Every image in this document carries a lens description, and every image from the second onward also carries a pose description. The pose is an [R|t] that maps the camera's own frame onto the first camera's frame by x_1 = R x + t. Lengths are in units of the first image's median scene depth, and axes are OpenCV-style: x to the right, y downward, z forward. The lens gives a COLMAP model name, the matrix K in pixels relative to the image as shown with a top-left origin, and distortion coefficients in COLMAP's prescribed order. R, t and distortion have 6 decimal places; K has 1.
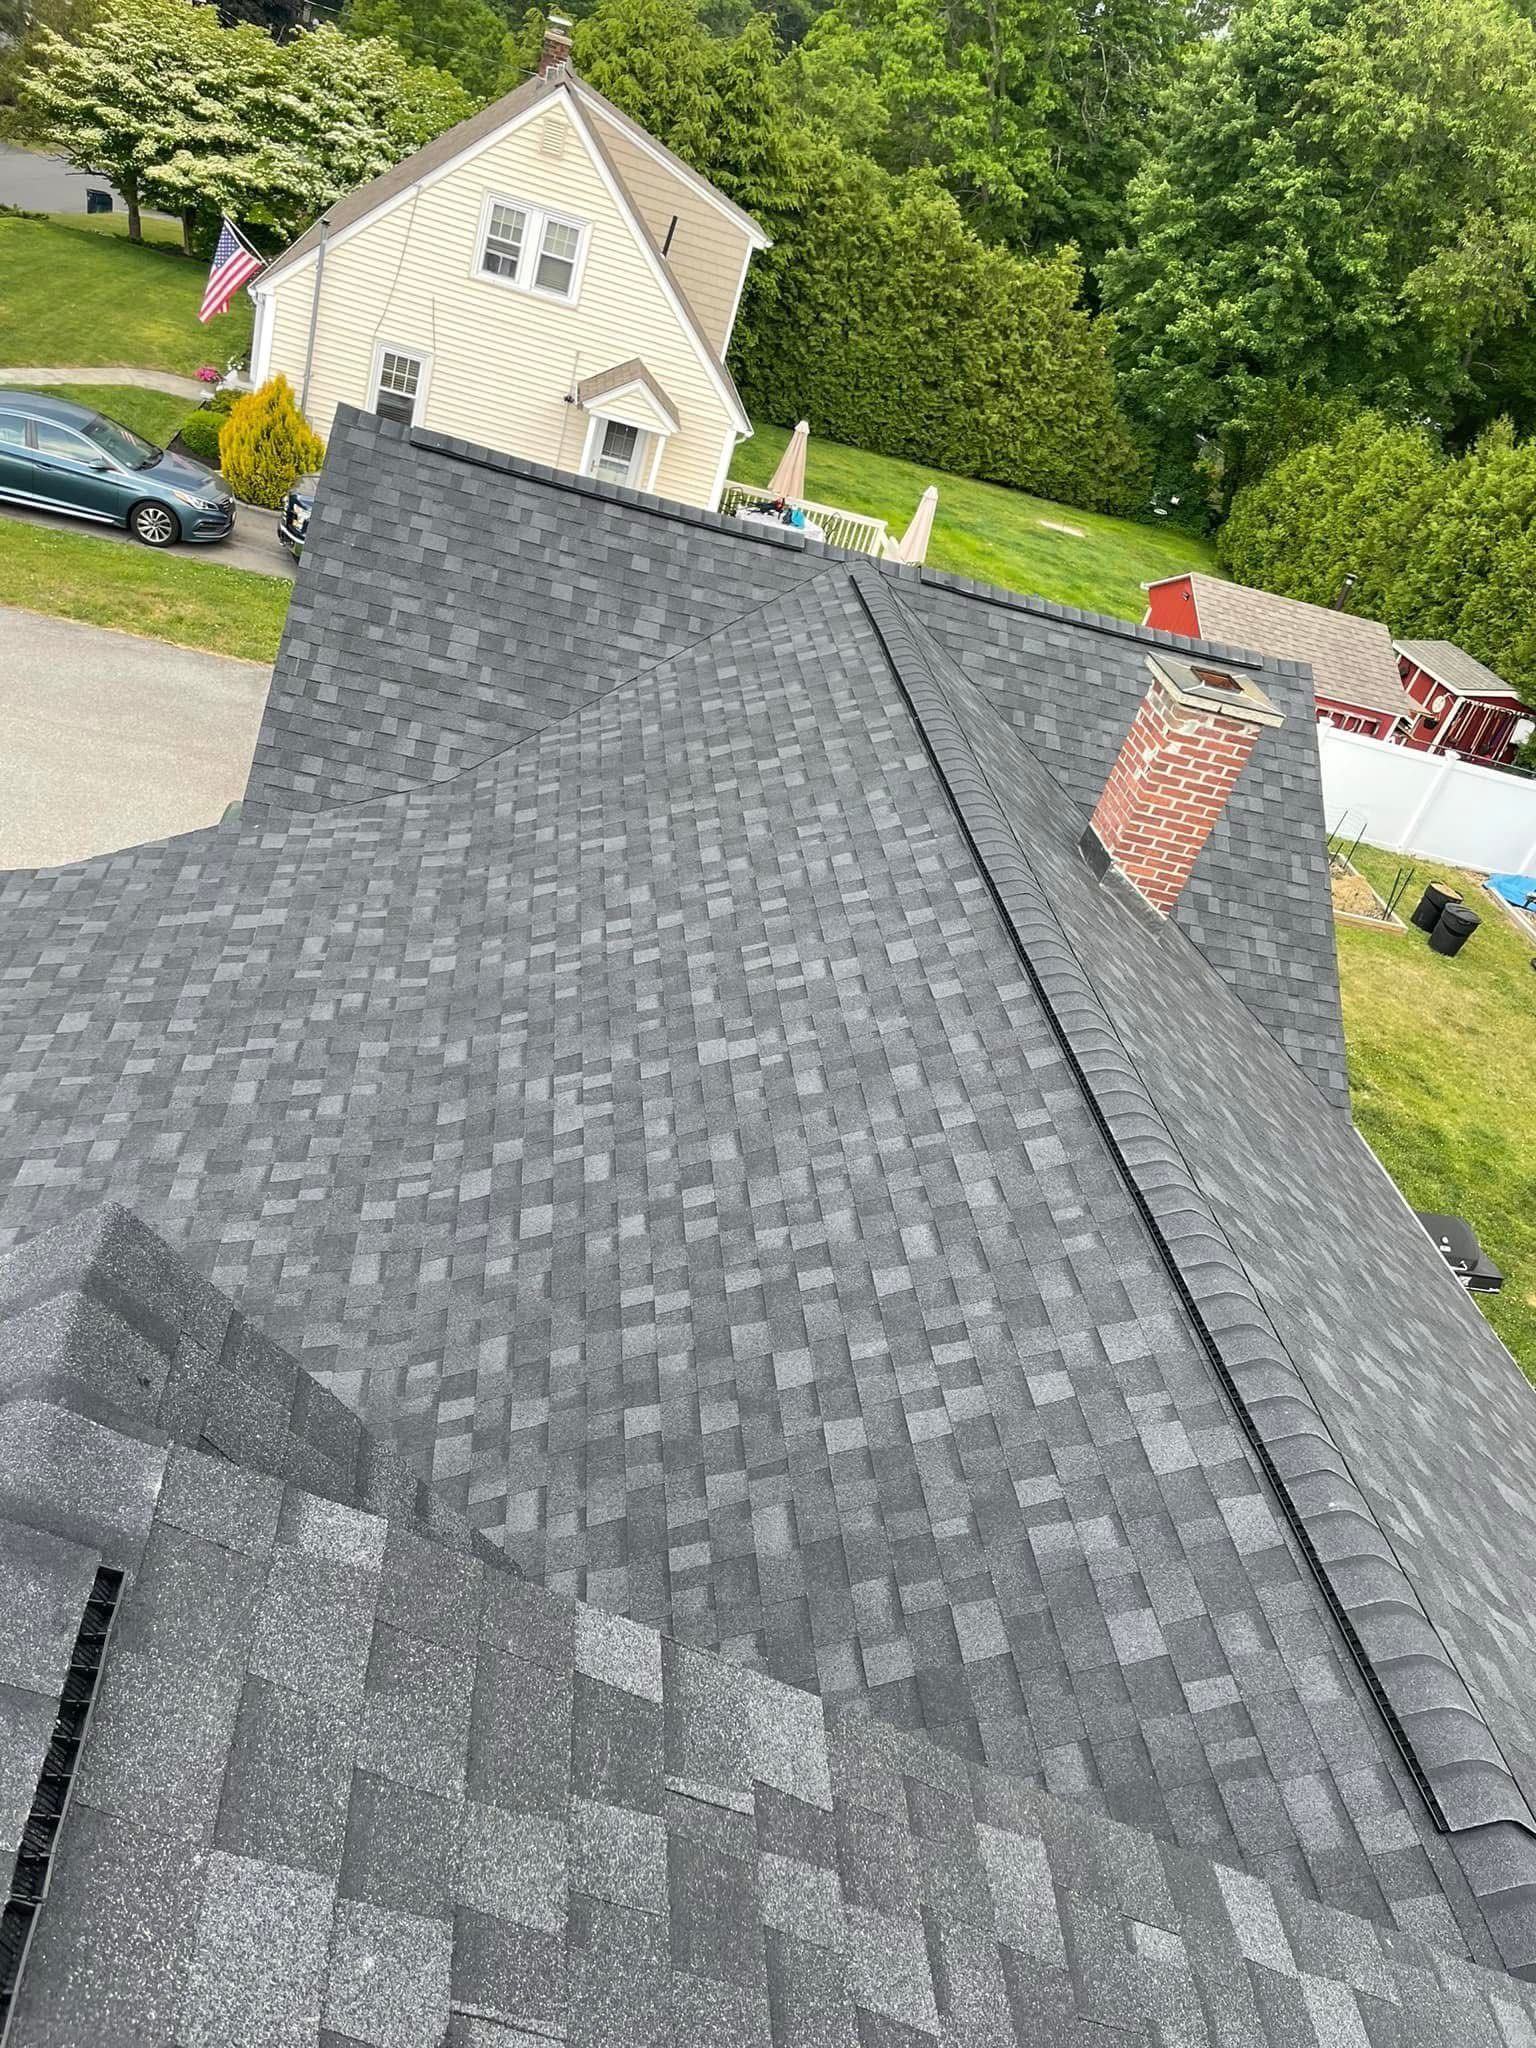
lens RADIAL K [[1568.9, 0, 771.8], [0, 1568.9, 1012.0], [0, 0, 1]] dist [0.089340, -0.122762]
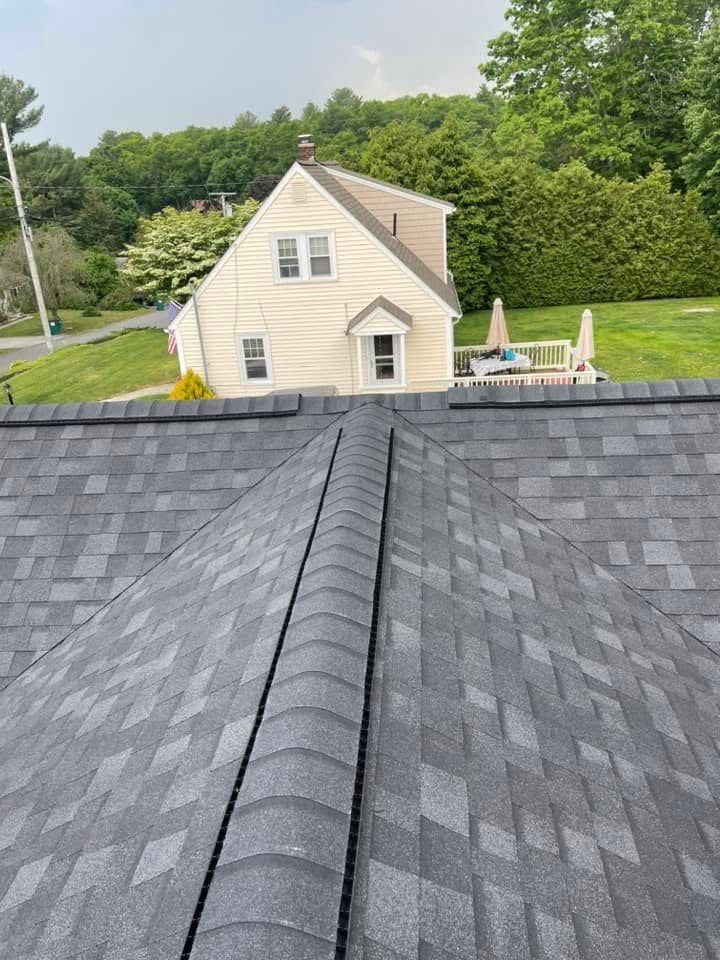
lens RADIAL K [[735.4, 0, 357.1], [0, 735.4, 472.8], [0, 0, 1]] dist [0.089340, -0.122762]
pose [[0.922745, -0.247085, -0.295787, 0.076387], [0.189852, 0.959293, -0.209078, -0.085238], [0.335406, 0.136770, 0.932093, 0.319490]]
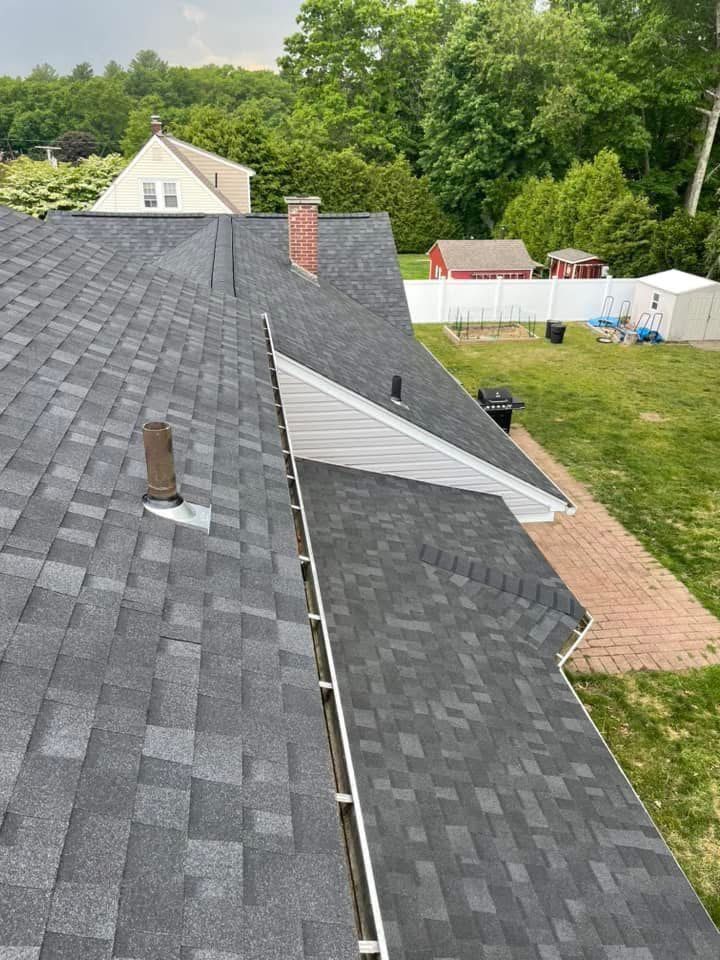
lens RADIAL K [[735.4, 0, 357.0], [0, 735.4, 478.4], [0, 0, 1]] dist [0.089340, -0.122762]
pose [[0.963051, -0.259849, -0.070784, 0.135390], [0.250614, 0.960900, -0.117747, 0.216704], [0.098613, 0.095657, 0.990518, -0.174698]]
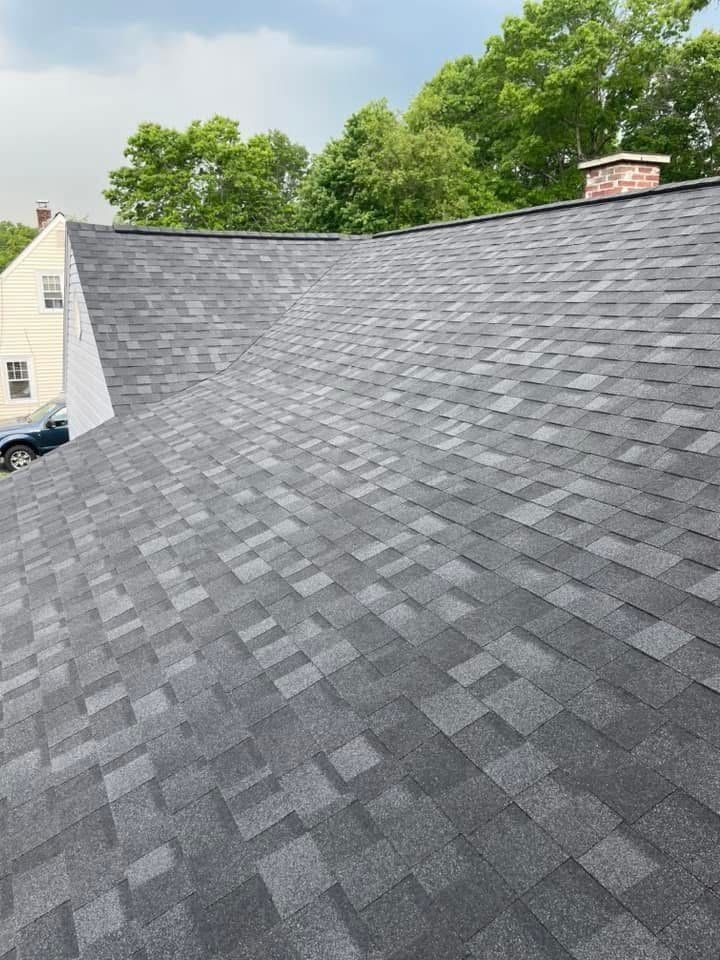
lens RADIAL K [[735.4, 0, 361.6], [0, 735.4, 476.3], [0, 0, 1]] dist [0.089340, -0.122762]
pose [[0.902484, -0.355504, 0.243185, -0.127590], [0.406092, 0.890473, -0.205297, 0.065996], [-0.143566, 0.284033, 0.948005, 0.131433]]
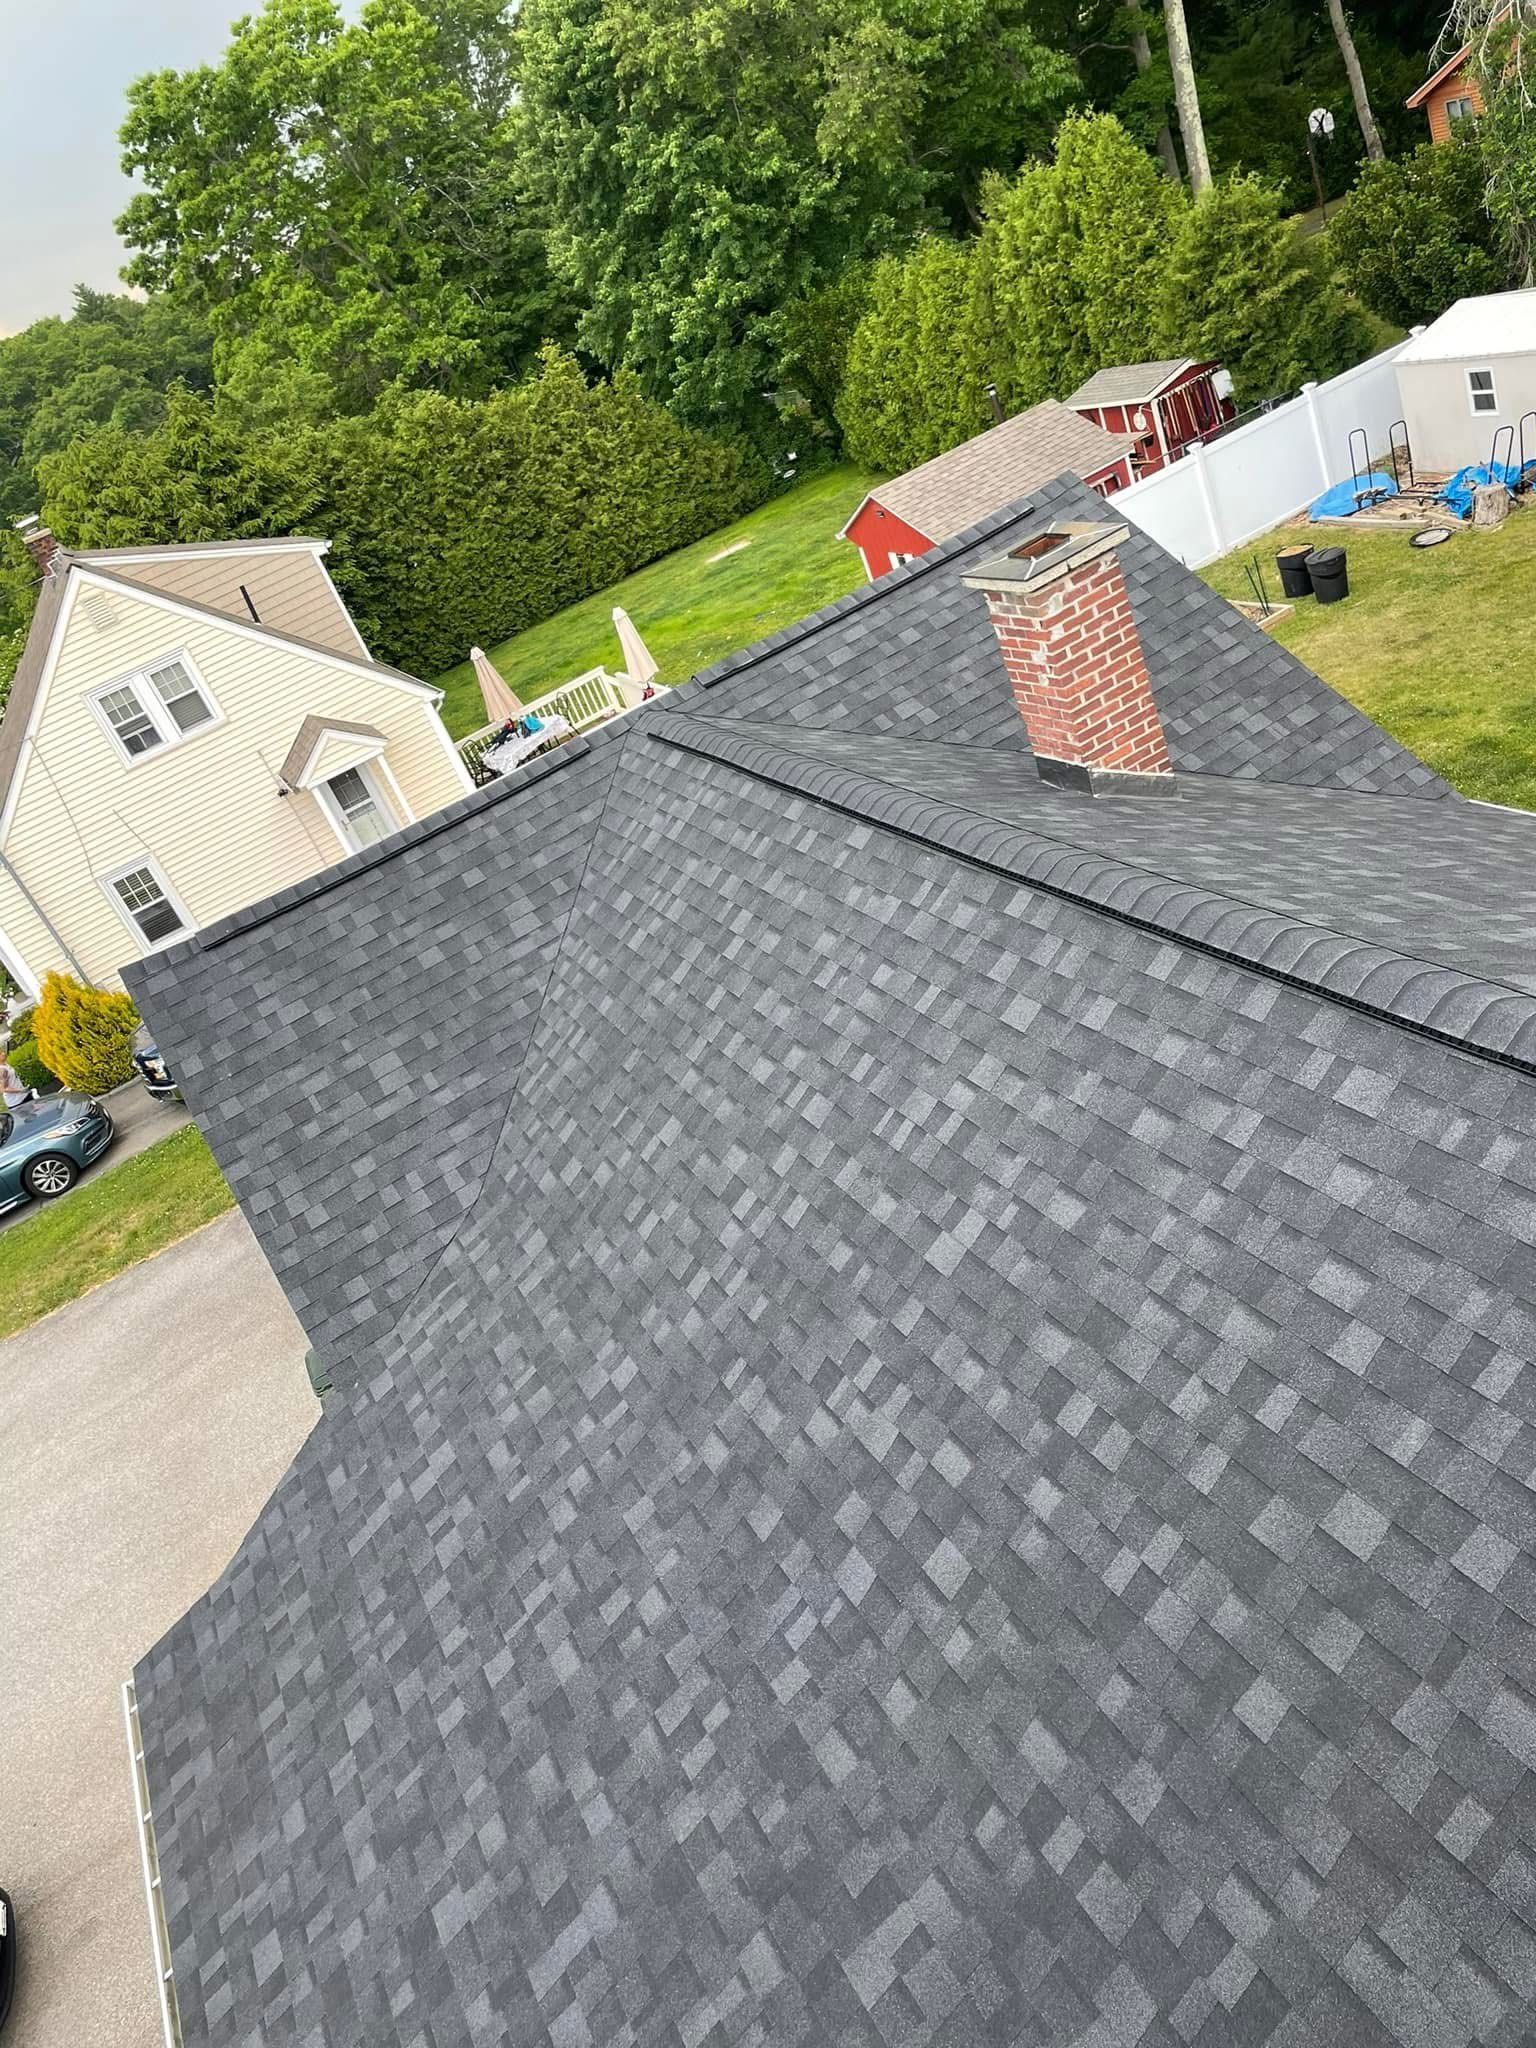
lens RADIAL K [[1568.9, 0, 763.1], [0, 1568.9, 1009.7], [0, 0, 1]] dist [0.089340, -0.122762]
pose [[0.738678, -0.673985, 0.009936, -0.008846], [0.673077, 0.736726, -0.064825, -0.024525], [0.036371, 0.054572, 0.997847, 0.042249]]
